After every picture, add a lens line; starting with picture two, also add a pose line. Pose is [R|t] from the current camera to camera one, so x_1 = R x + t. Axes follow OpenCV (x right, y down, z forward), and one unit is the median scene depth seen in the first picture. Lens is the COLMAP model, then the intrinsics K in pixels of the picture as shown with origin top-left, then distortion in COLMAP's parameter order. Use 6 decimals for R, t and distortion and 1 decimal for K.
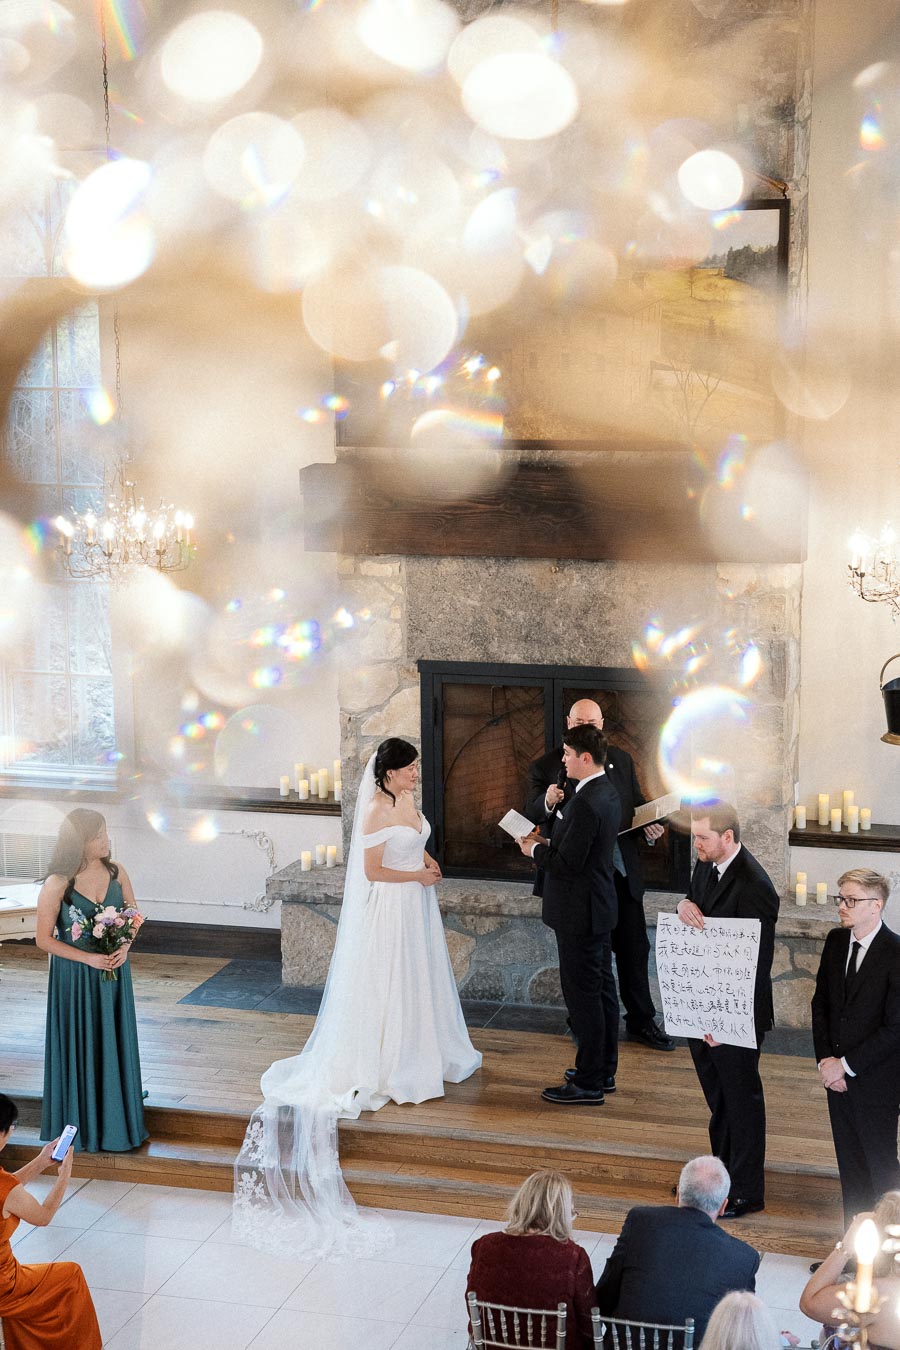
lens RADIAL K [[2617.5, 0, 448.0], [0, 2617.5, 678.0], [0, 0, 1]] dist [0.289160, -0.168989]
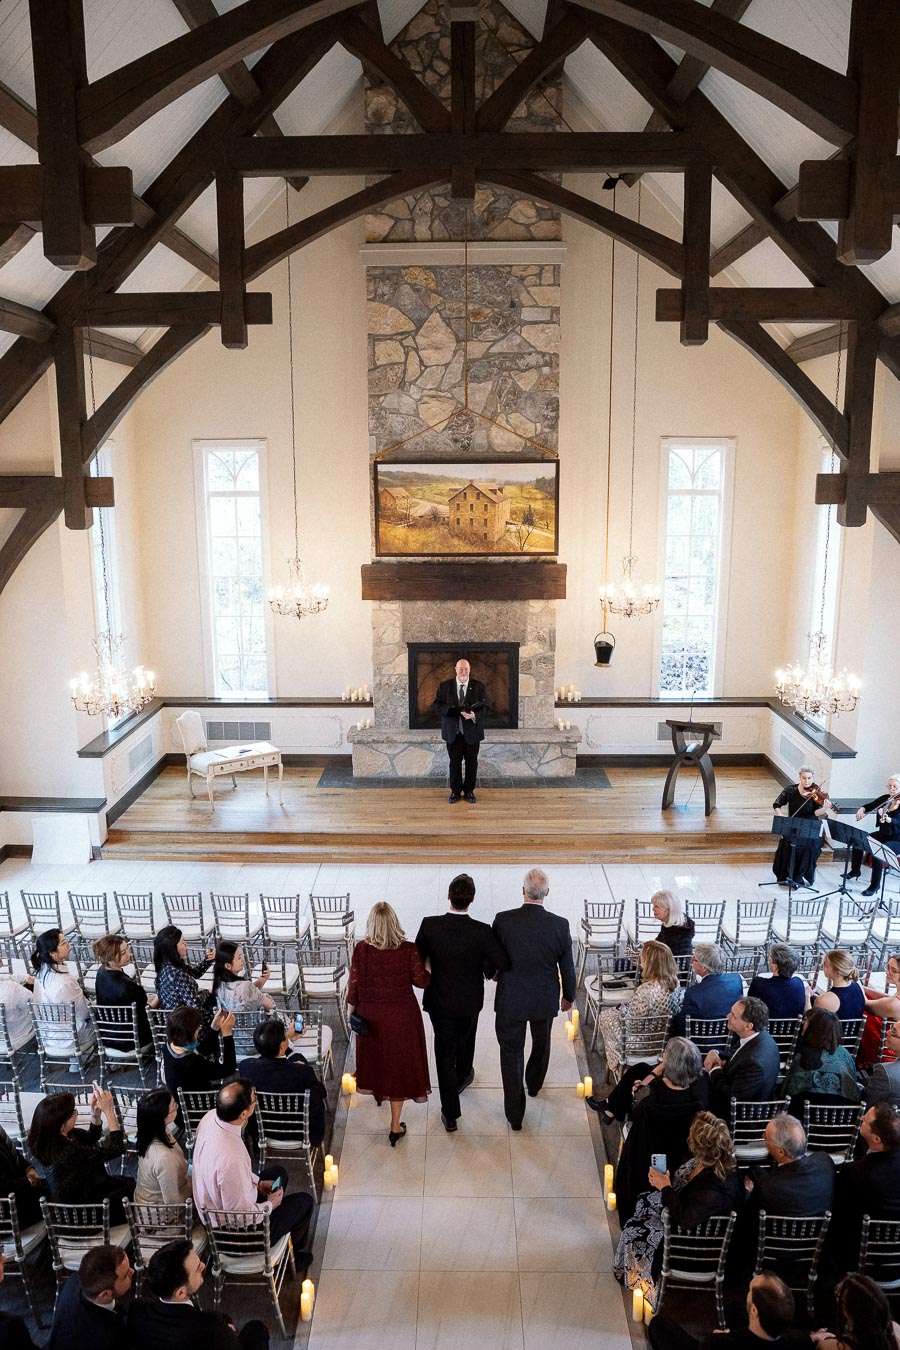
lens RADIAL K [[949.2, 0, 444.6], [0, 949.2, 666.5], [0, 0, 1]] dist [-0.114998, 0.099989]
pose [[0.961467, -0.051310, 0.270089, -0.224219], [0.043532, 0.998449, 0.034716, -0.014120], [-0.271452, -0.021621, 0.962209, 0.129863]]
